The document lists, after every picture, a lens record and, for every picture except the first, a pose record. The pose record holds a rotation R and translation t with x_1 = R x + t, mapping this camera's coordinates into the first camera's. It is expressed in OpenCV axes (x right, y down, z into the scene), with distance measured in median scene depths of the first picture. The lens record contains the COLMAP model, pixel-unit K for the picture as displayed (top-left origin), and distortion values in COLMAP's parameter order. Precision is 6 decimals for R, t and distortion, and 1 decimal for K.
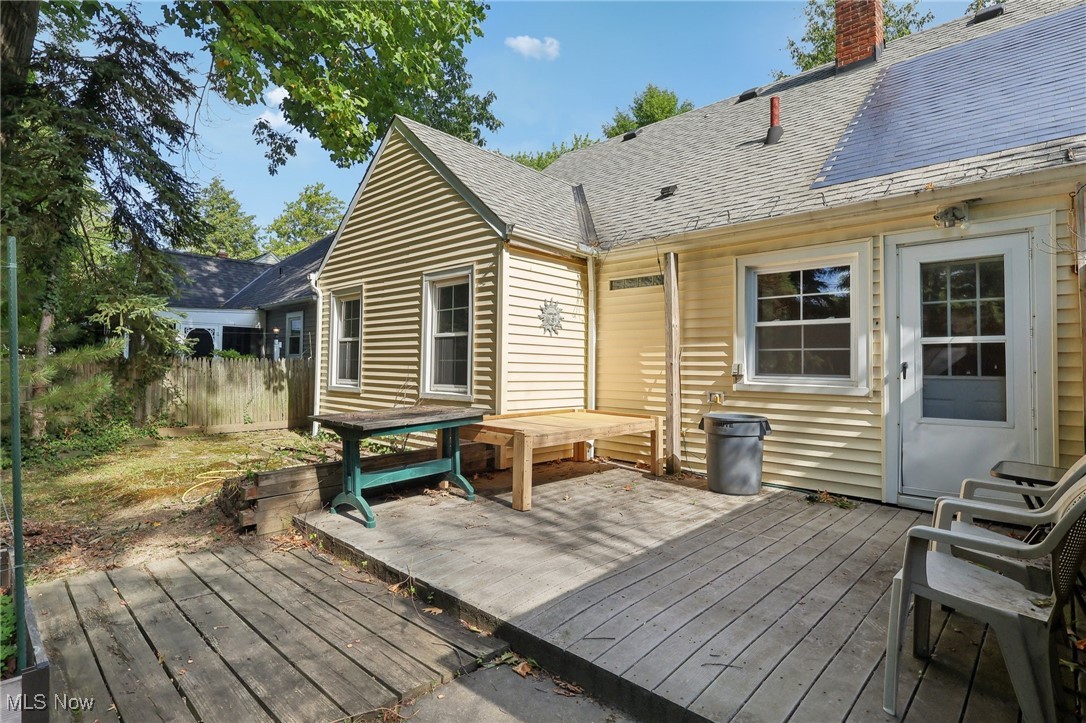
lens RADIAL K [[549.6, 0, 528.0], [0, 549.6, 358.9], [0, 0, 1]] dist [-0.001935, -0.001777]
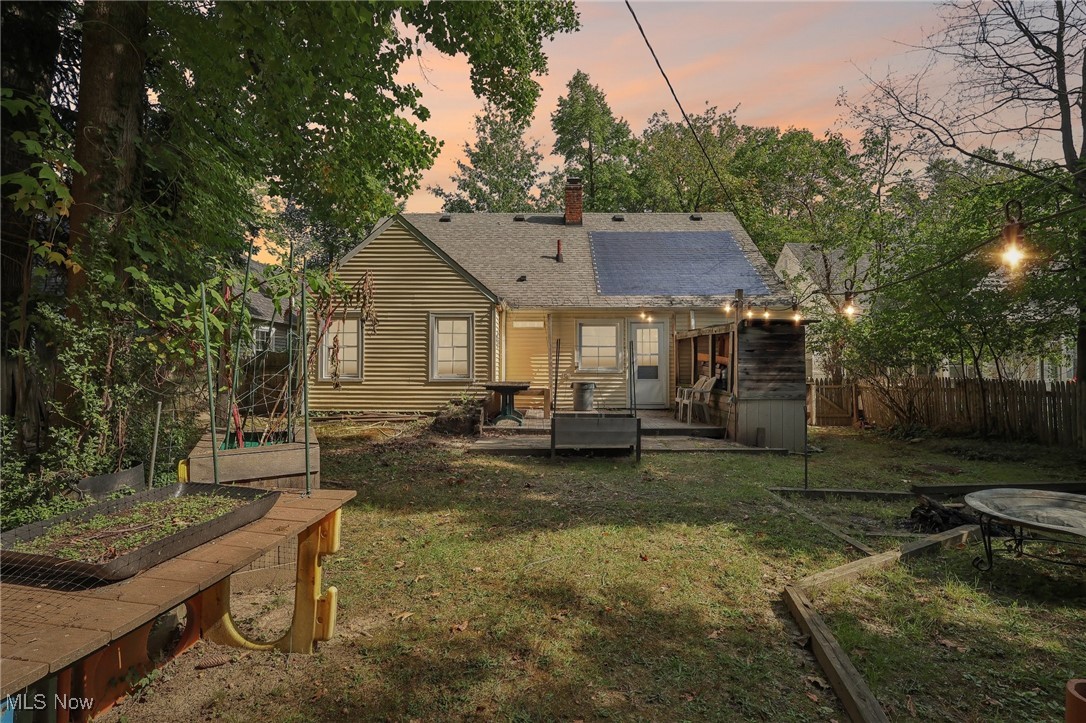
lens RADIAL K [[516.6, 0, 539.5], [0, 516.6, 369.7], [0, 0, 1]] dist [-0.002649, 0.002606]
pose [[0.720448, -0.014727, 0.693352, -1.235854], [-0.003002, 0.999699, 0.024353, -0.011558], [-0.693502, -0.019627, 0.720187, -0.518414]]
